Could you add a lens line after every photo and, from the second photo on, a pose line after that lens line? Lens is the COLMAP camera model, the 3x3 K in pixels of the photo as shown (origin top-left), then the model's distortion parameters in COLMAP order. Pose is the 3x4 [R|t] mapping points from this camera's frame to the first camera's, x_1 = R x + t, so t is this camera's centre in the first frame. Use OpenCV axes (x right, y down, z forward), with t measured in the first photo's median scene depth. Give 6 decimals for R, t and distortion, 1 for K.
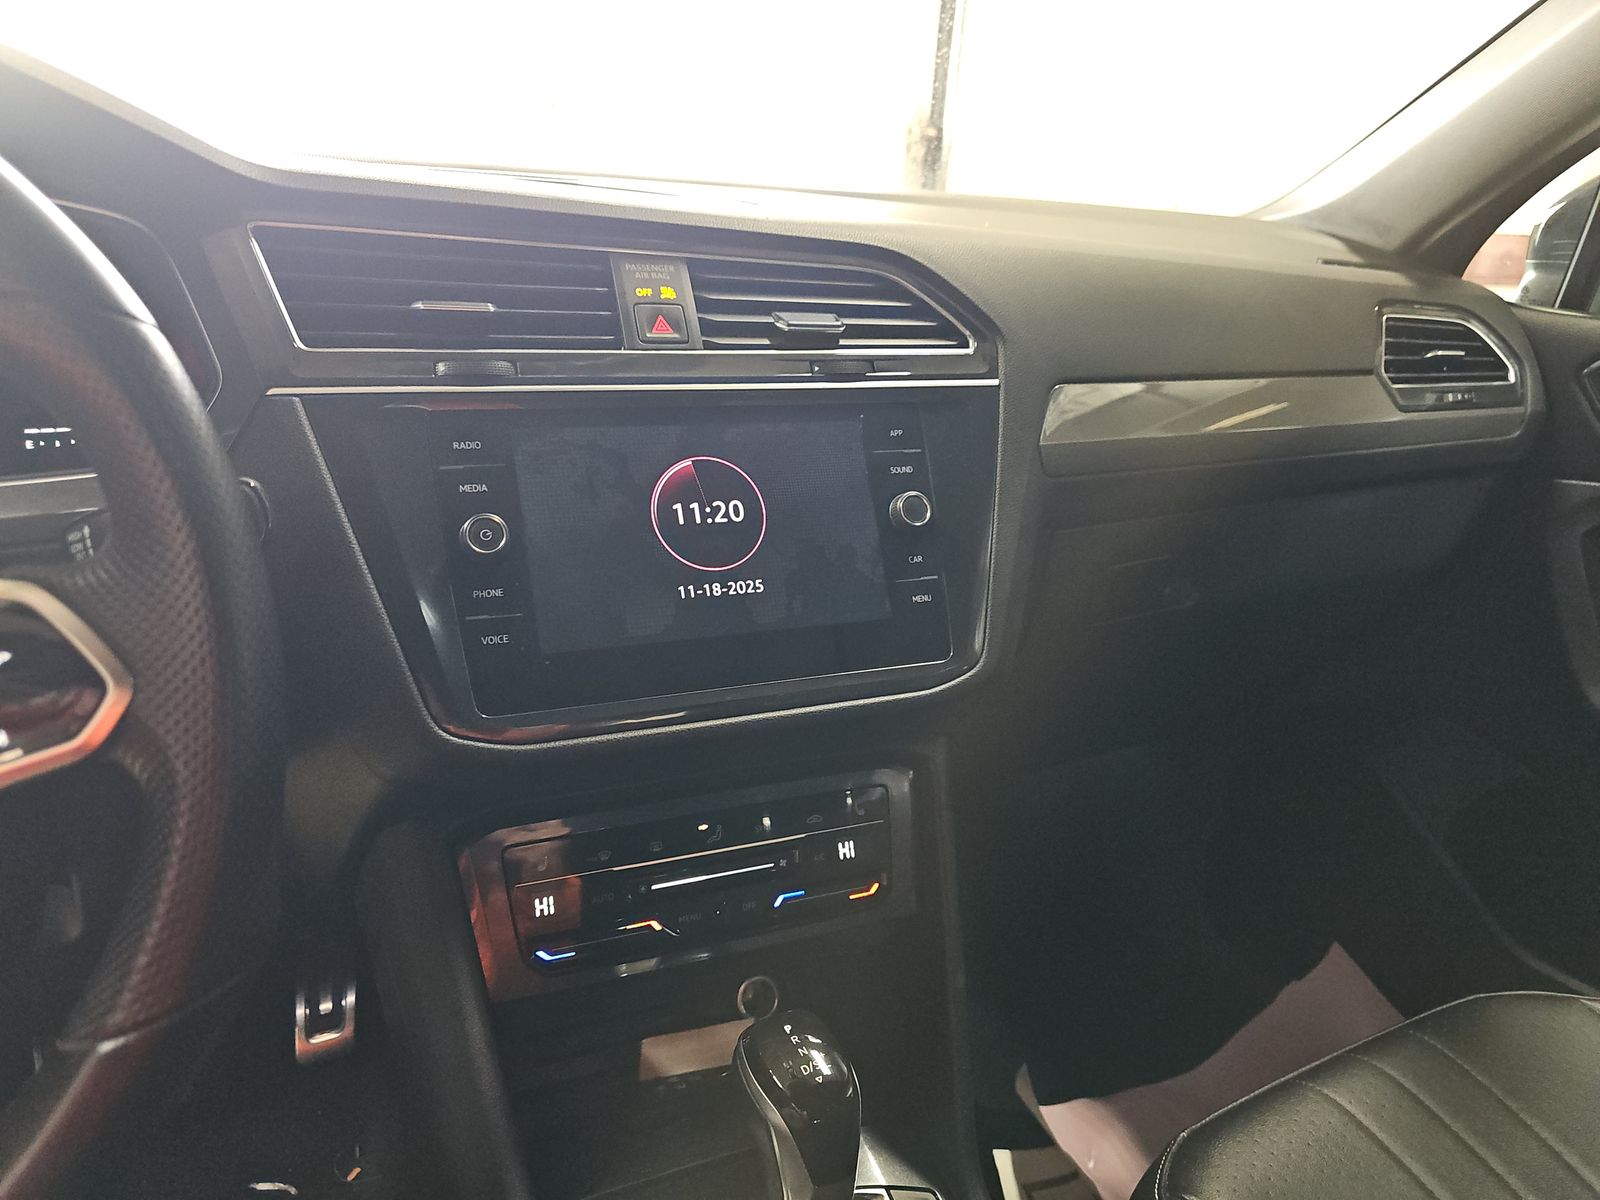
lens RADIAL K [[1056.7, 0, 800.0], [0, 1056.7, 600.0], [0, 0, 1]] dist [0.035265, -0.035688]
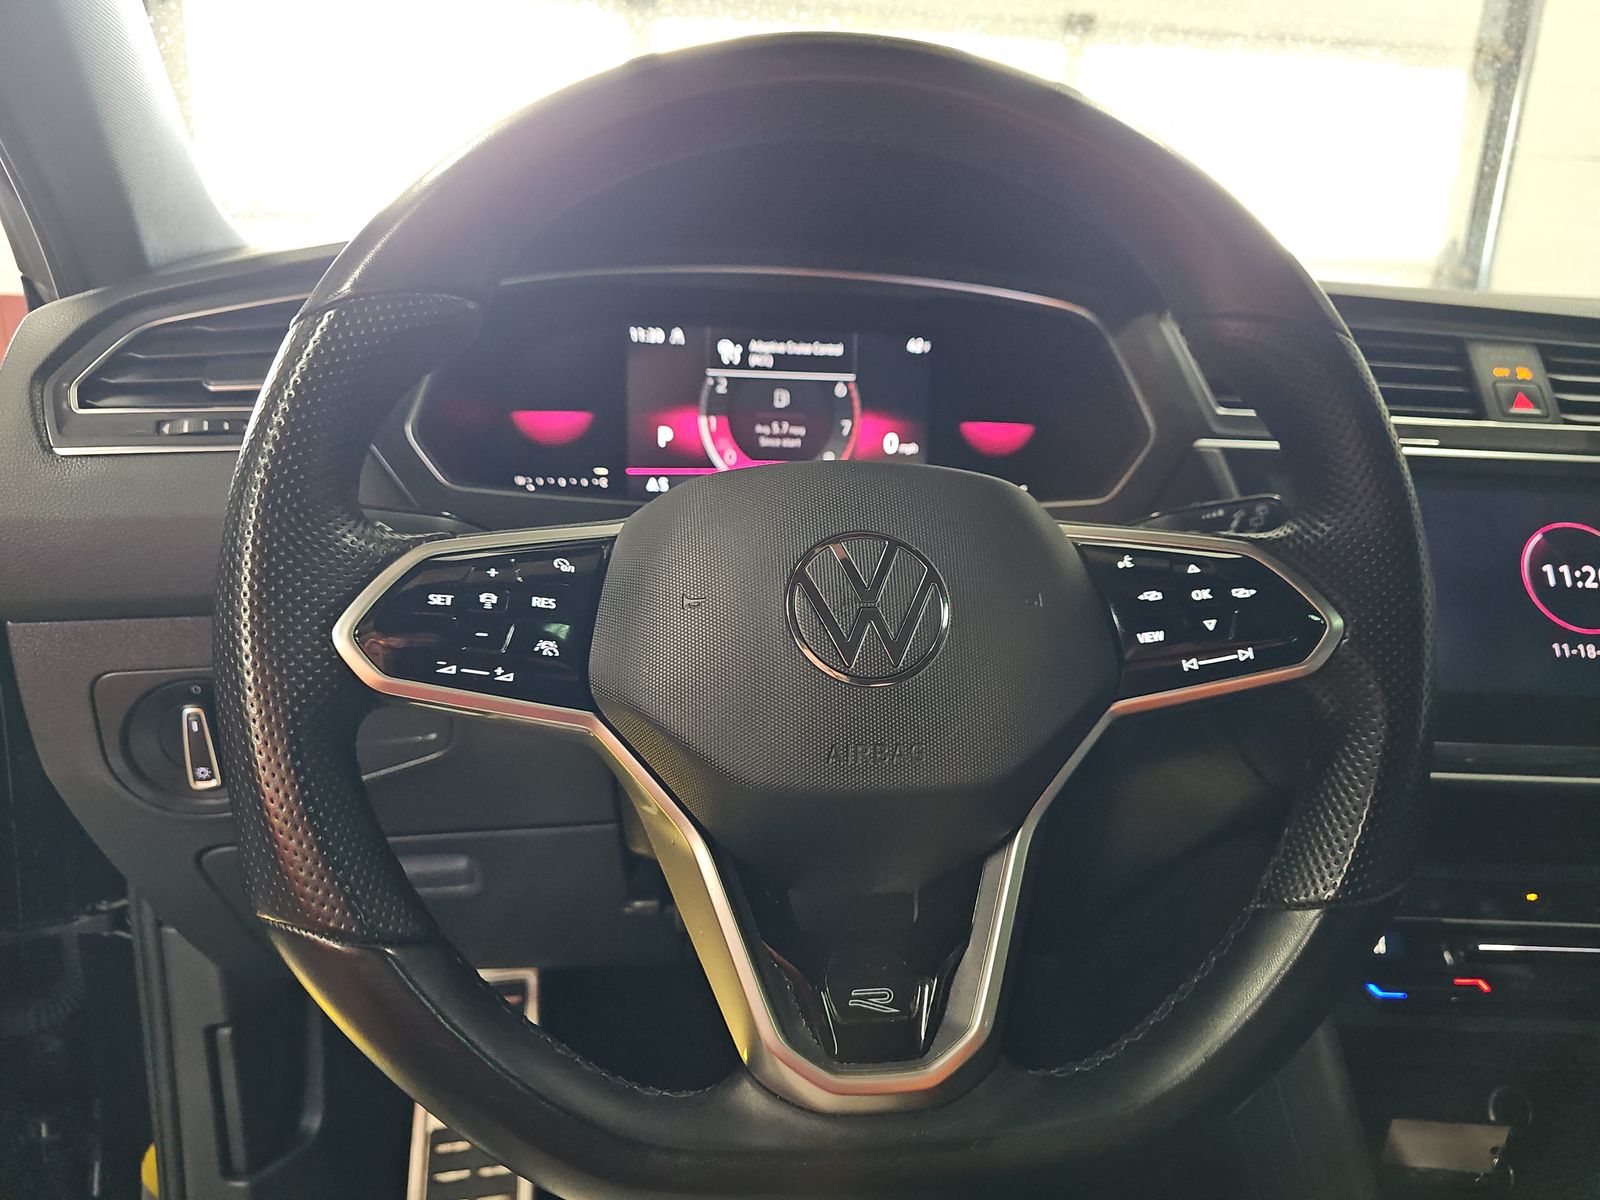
lens RADIAL K [[1056.7, 0, 800.0], [0, 1056.7, 600.0], [0, 0, 1]] dist [0.035265, -0.035688]
pose [[0.936713, 0.073523, -0.342290, -0.434403], [-0.119499, 0.986128, -0.115205, 0.146760], [0.329072, 0.148818, 0.932505, -0.201430]]
